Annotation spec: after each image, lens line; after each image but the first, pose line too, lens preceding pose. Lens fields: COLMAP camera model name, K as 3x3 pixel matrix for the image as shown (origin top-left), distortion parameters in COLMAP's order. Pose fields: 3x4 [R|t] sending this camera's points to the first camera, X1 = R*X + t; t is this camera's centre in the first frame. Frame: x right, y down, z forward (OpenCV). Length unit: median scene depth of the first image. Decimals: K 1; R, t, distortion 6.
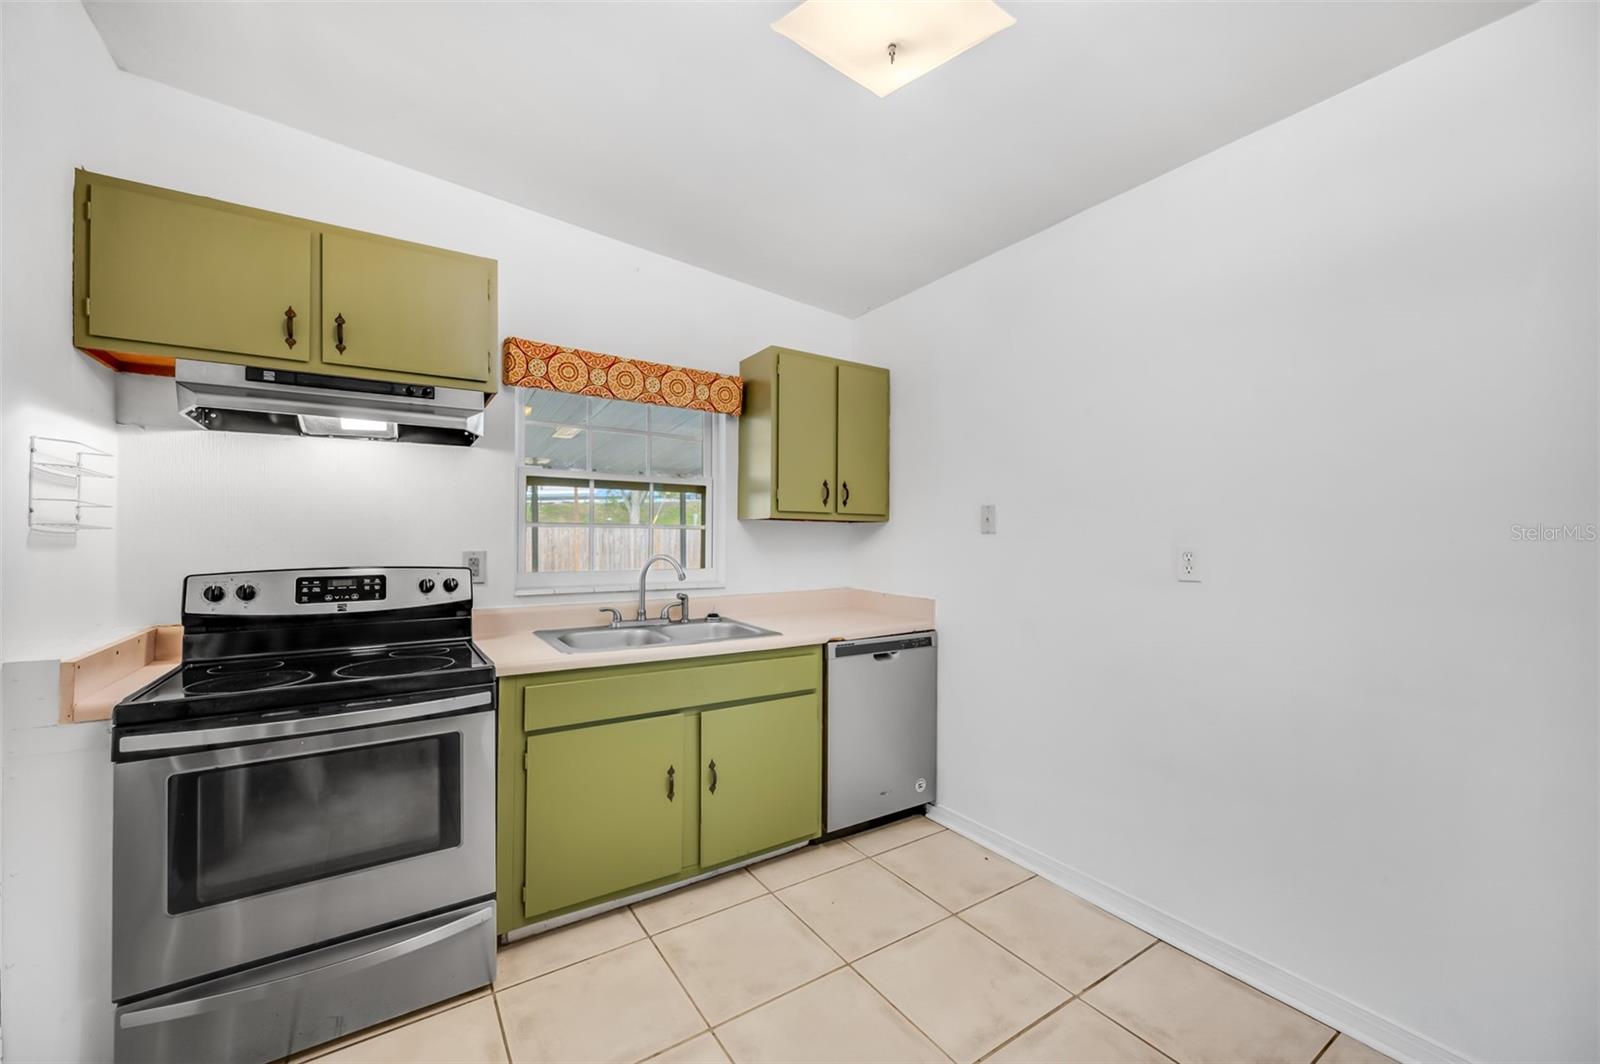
lens RADIAL K [[630.1, 0, 804.7], [0, 630.1, 538.6], [0, 0, 1]] dist [0.000591, 0.000040]
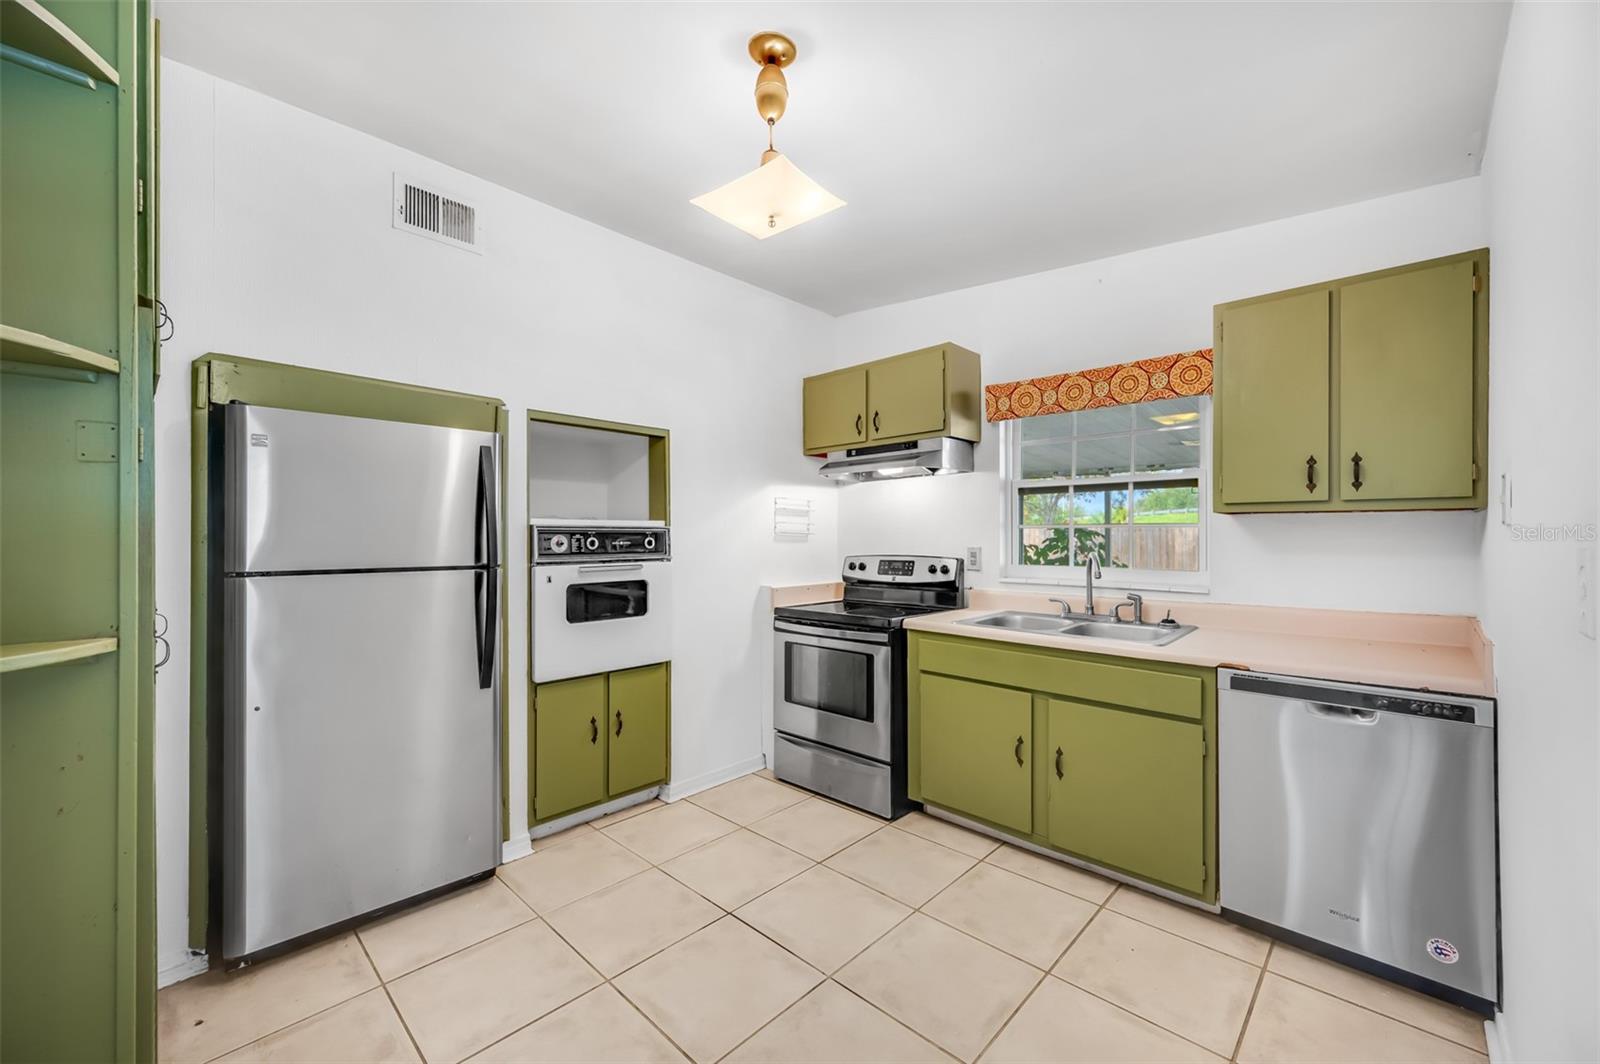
lens RADIAL K [[630.1, 0, 804.7], [0, 630.1, 538.6], [0, 0, 1]] dist [0.000591, 0.000040]
pose [[0.220905, -0.000611, -0.975295, 0.799214], [0.002223, 0.999998, -0.000123, 0.000995], [0.975293, -0.002141, 0.220906, 0.355722]]
